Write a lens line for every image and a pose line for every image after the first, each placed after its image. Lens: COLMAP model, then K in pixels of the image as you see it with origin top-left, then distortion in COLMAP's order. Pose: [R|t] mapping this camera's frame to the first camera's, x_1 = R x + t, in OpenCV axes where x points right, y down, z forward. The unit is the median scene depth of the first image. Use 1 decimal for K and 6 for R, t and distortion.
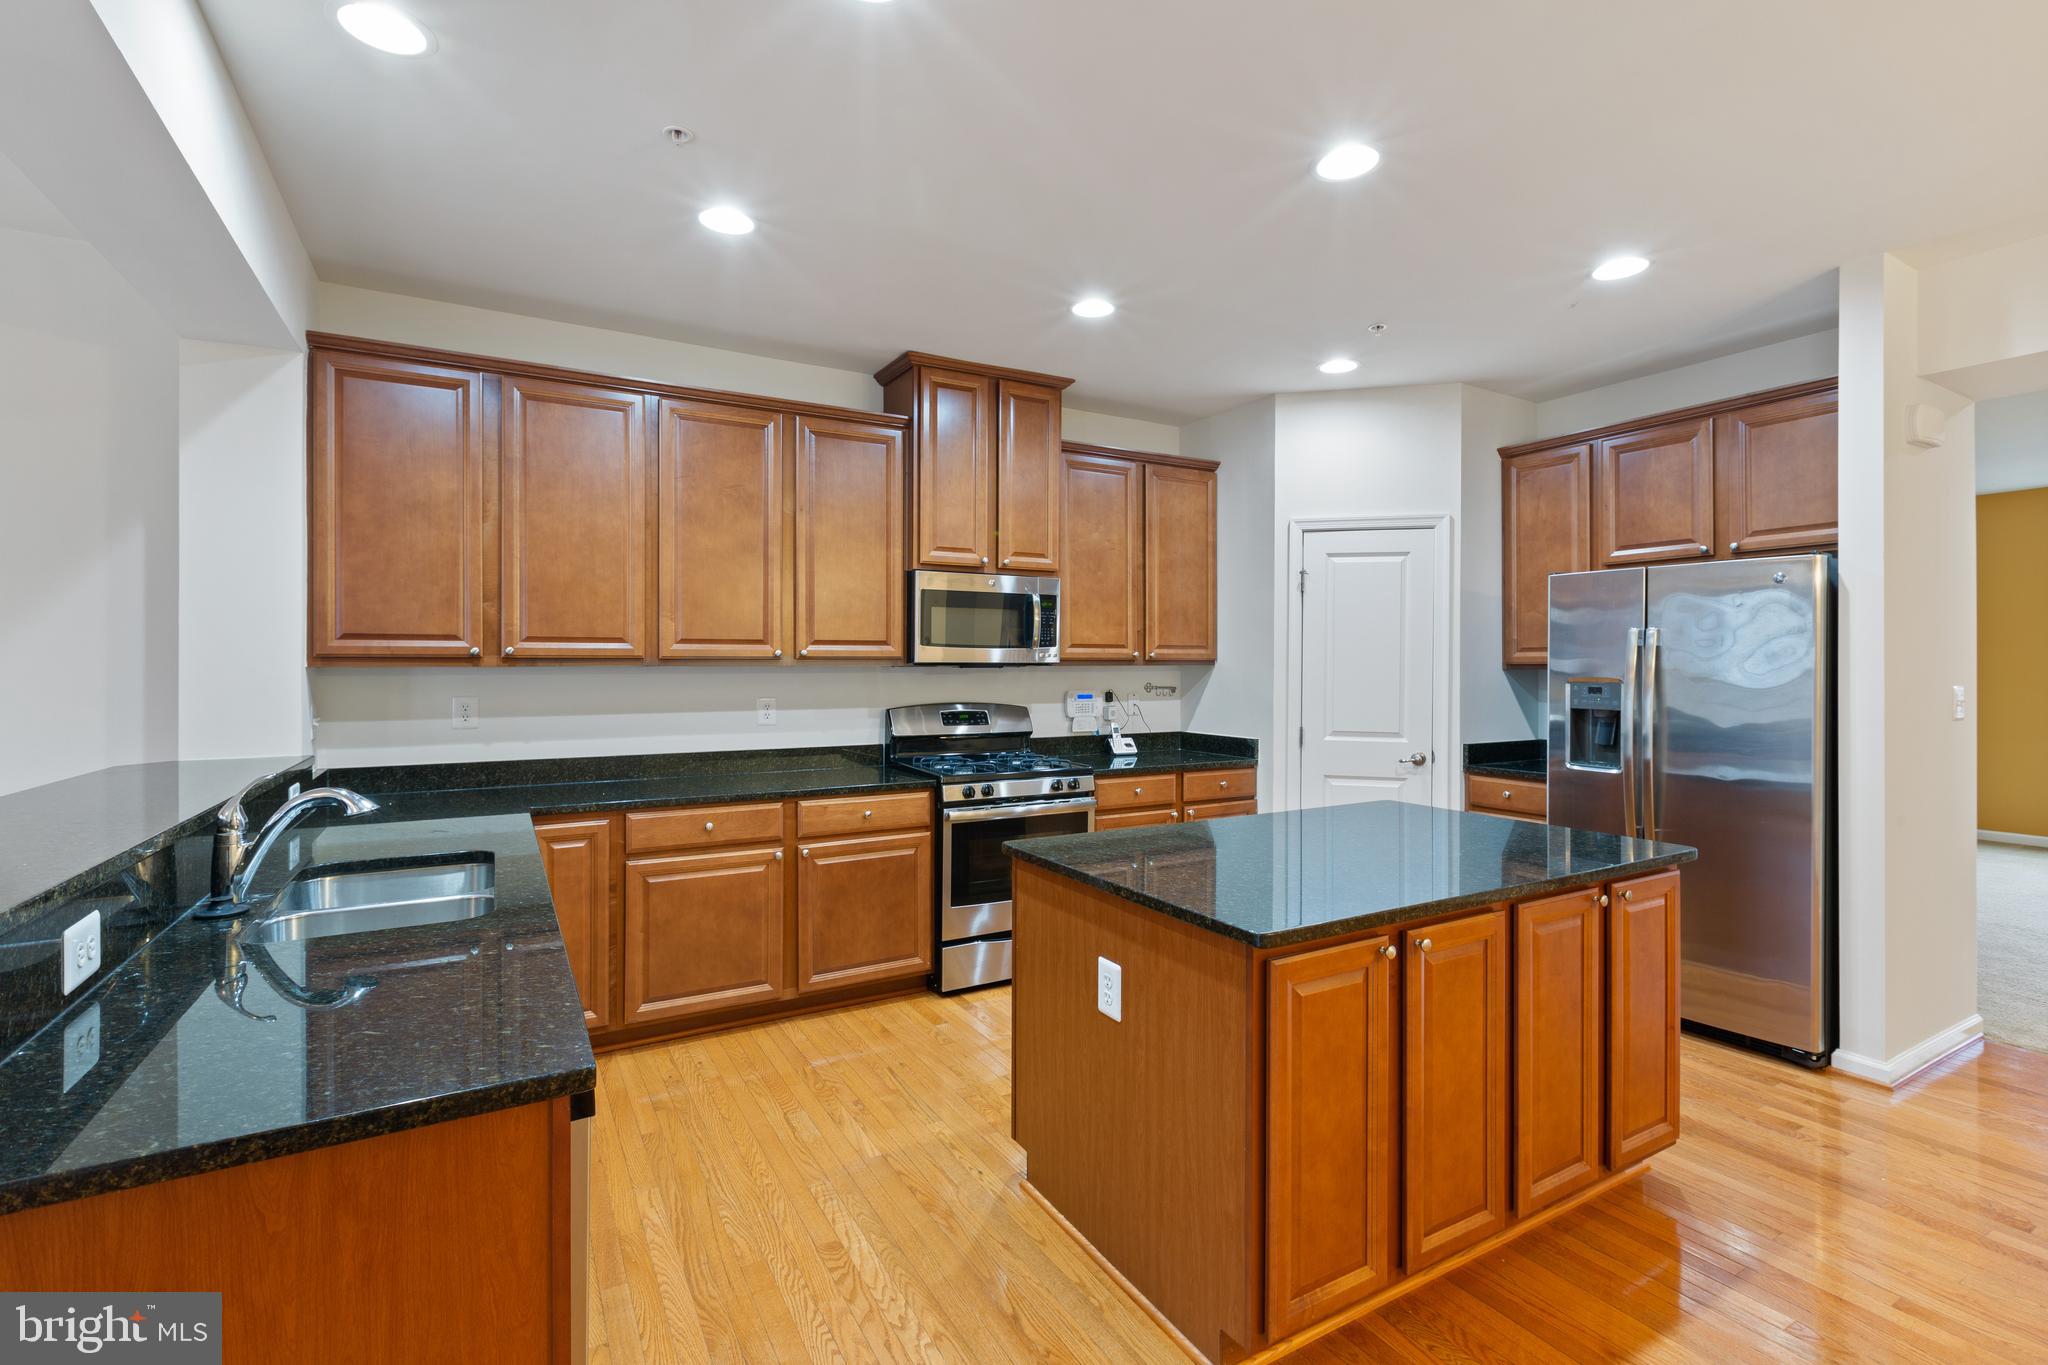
lens RADIAL K [[916.2, 0, 1014.2], [0, 916.2, 666.7], [0, 0, 1]] dist [-0.001854, 0.000421]
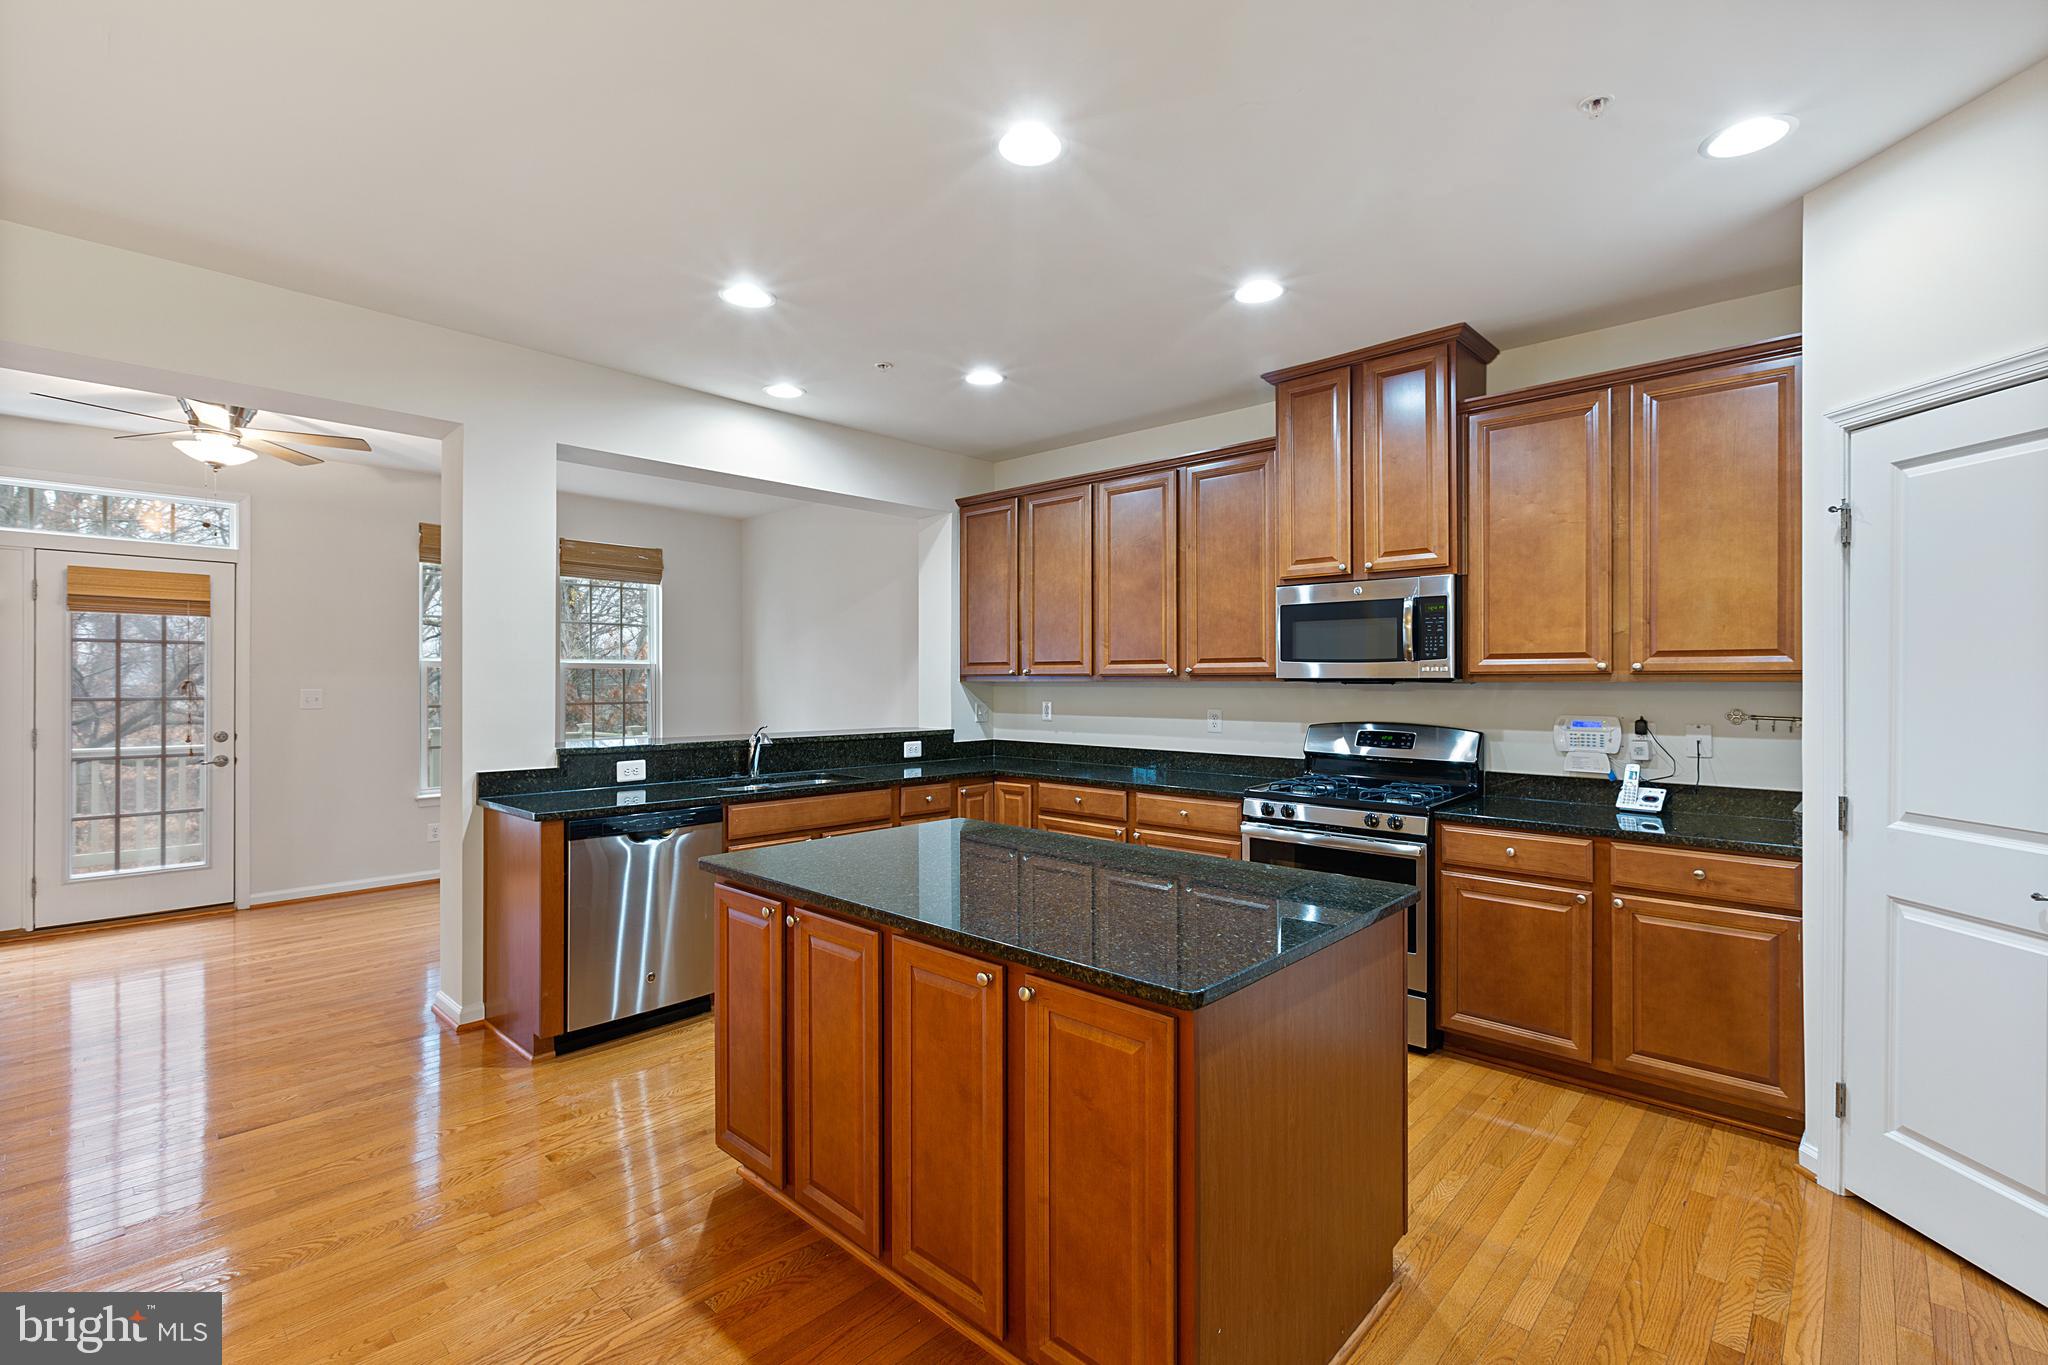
lens RADIAL K [[910.4, 0, 1032.6], [0, 910.4, 683.0], [0, 0, 1]] dist [0.001008, -0.000045]
pose [[0.305513, 0.002177, -0.952185, 0.777577], [-0.003022, 0.999995, 0.001317, 0.000340], [0.952183, 0.002475, 0.305518, 0.443133]]
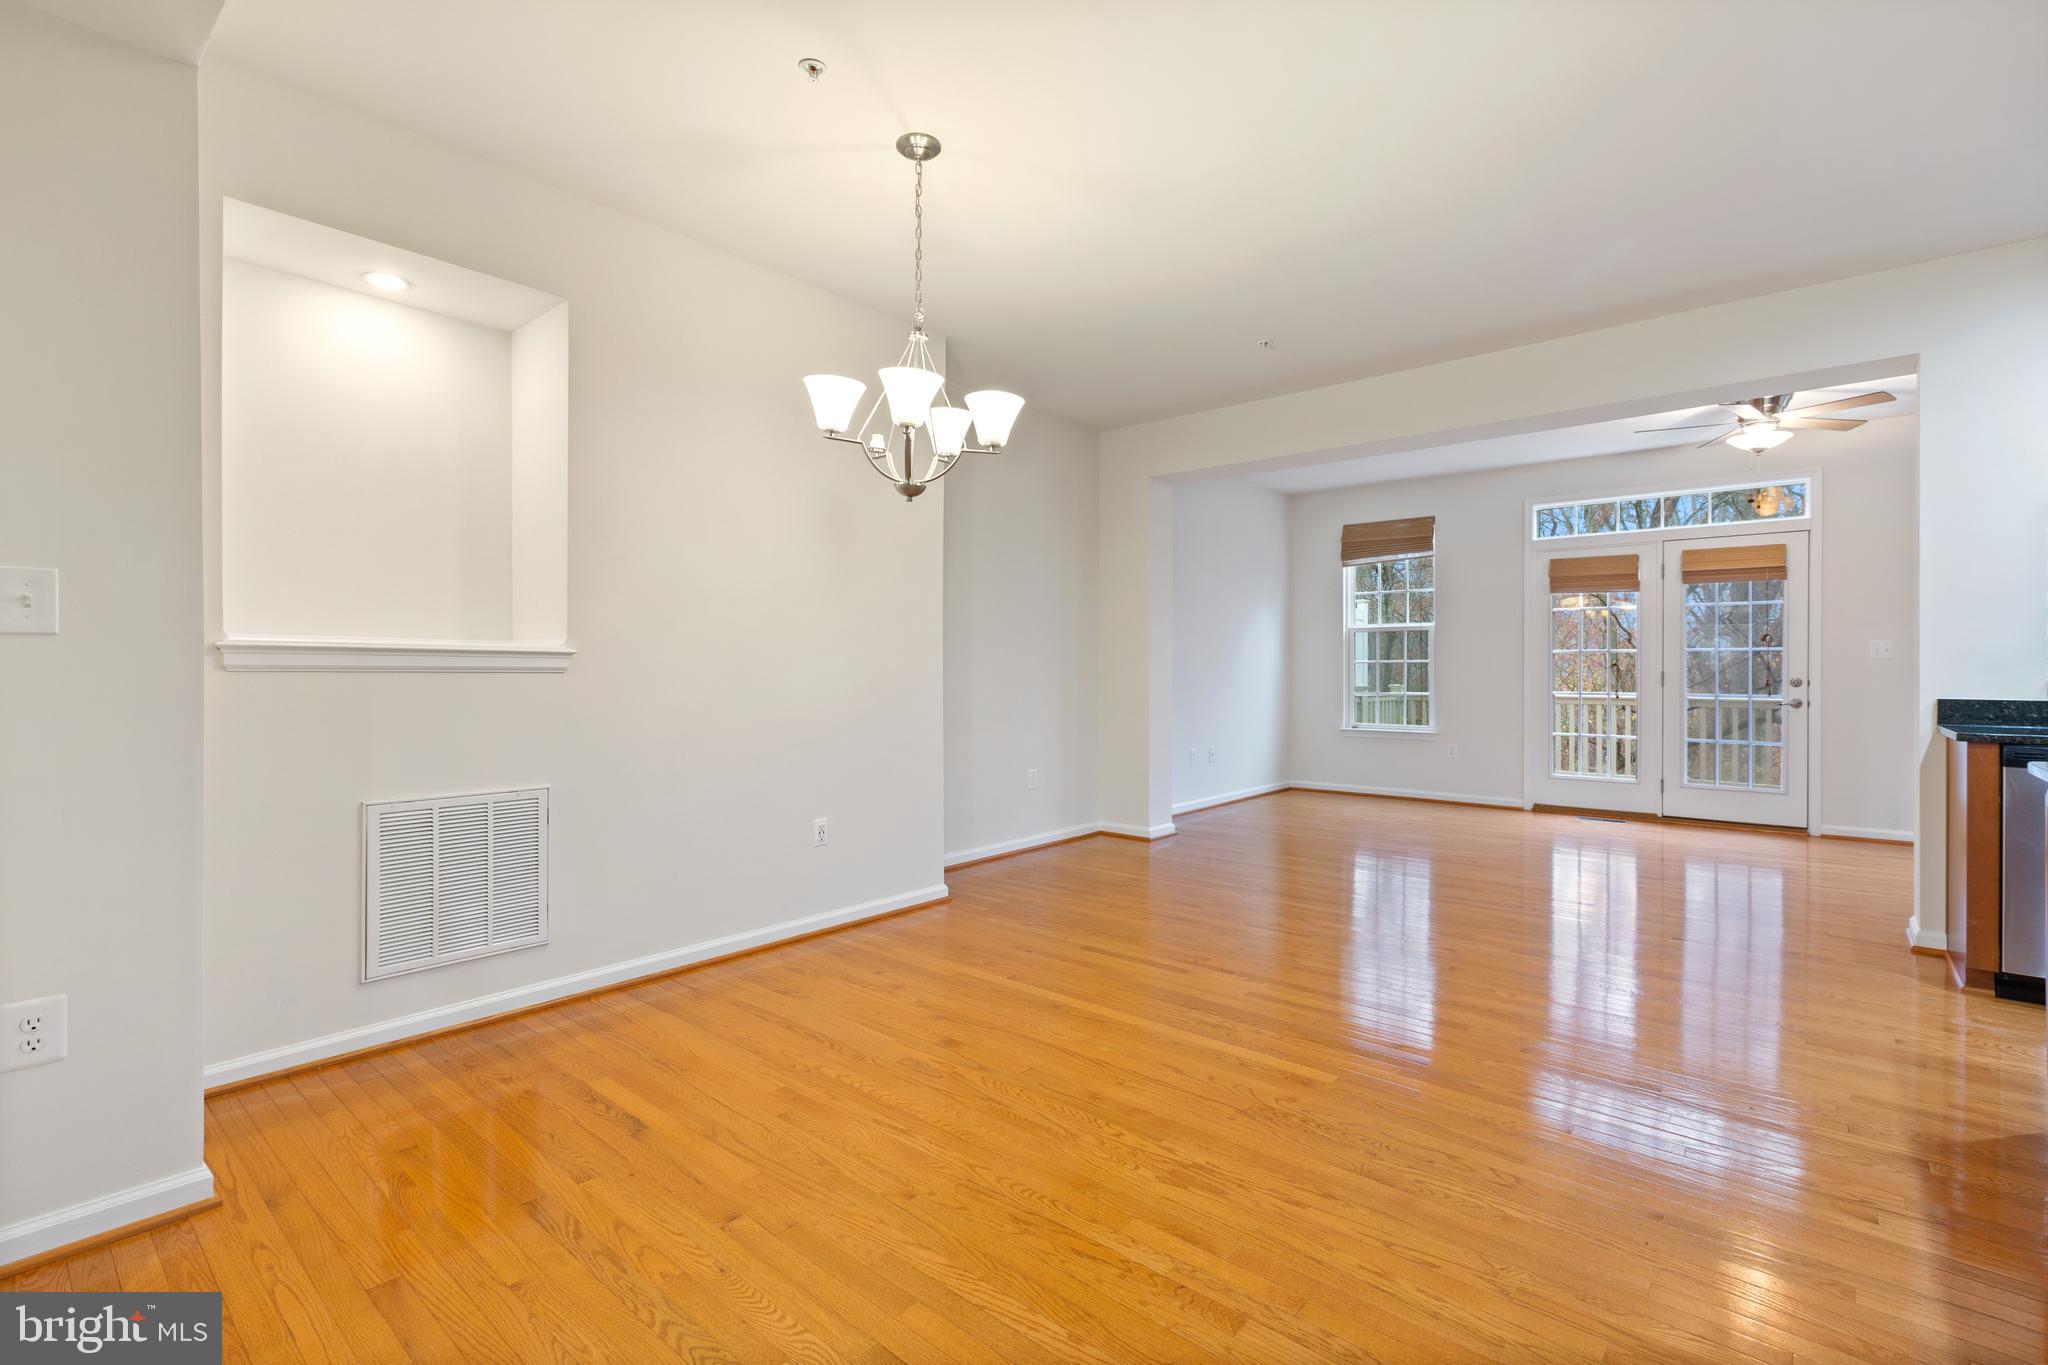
lens RADIAL K [[918.7, 0, 1017.1], [0, 918.7, 677.0], [0, 0, 1]] dist [0.002475, 0.000150]
pose [[-0.941925, 0.001977, -0.335818, 0.909488], [-0.000861, 0.999965, 0.008302, 0.064130], [0.335823, 0.008109, -0.941890, 0.746901]]
